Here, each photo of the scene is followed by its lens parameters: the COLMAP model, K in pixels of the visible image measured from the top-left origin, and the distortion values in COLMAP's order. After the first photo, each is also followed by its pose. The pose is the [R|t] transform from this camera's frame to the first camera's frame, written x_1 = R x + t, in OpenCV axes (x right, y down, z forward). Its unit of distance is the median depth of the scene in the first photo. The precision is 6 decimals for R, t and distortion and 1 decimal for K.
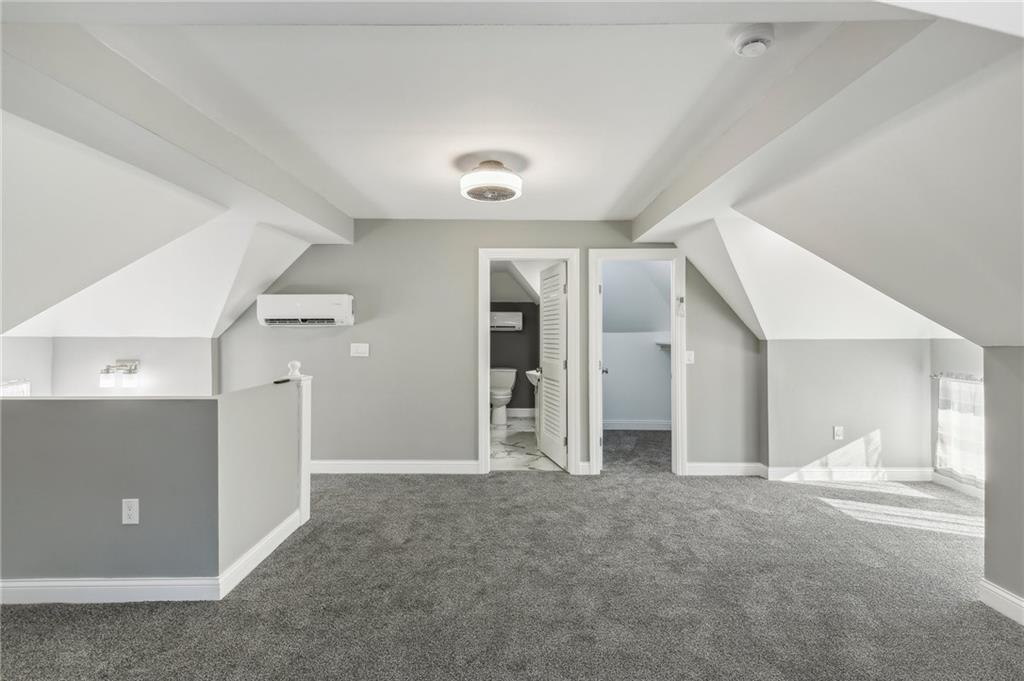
lens RADIAL K [[470.9, 0, 512.2], [0, 470.9, 336.7], [0, 0, 1]] dist [0.019635, -0.006205]
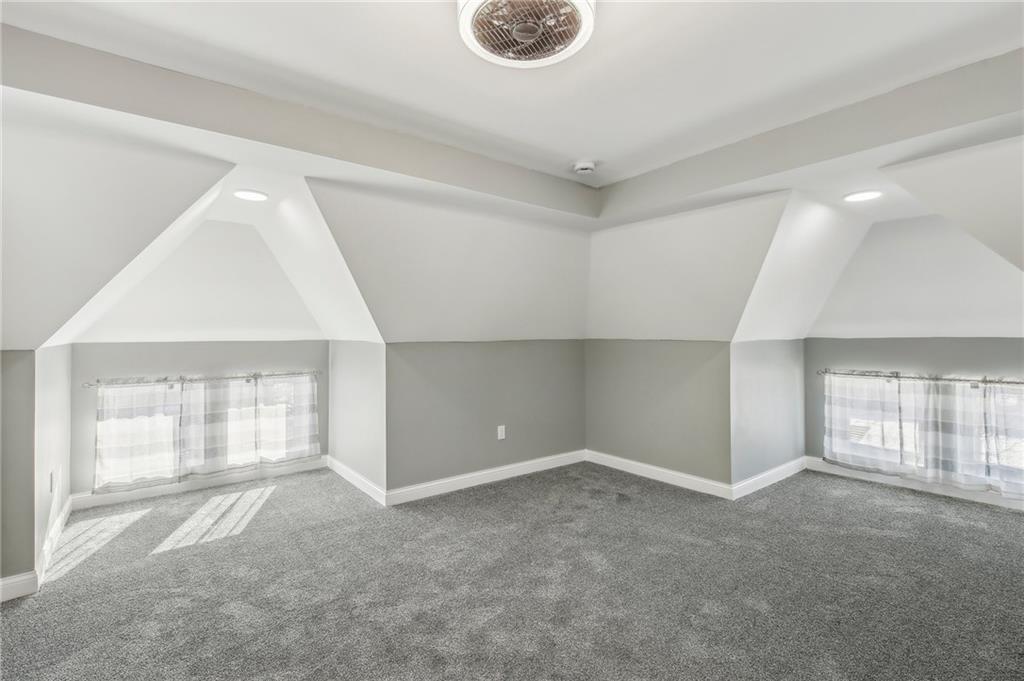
lens RADIAL K [[470.9, 0, 508.1], [0, 470.9, 332.0], [0, 0, 1]] dist [0.019635, -0.006205]
pose [[-0.622181, 0.007672, 0.782836, -0.320655], [0.007229, 0.999966, -0.004055, -0.007693], [-0.782840, 0.003136, -0.622215, 1.077558]]
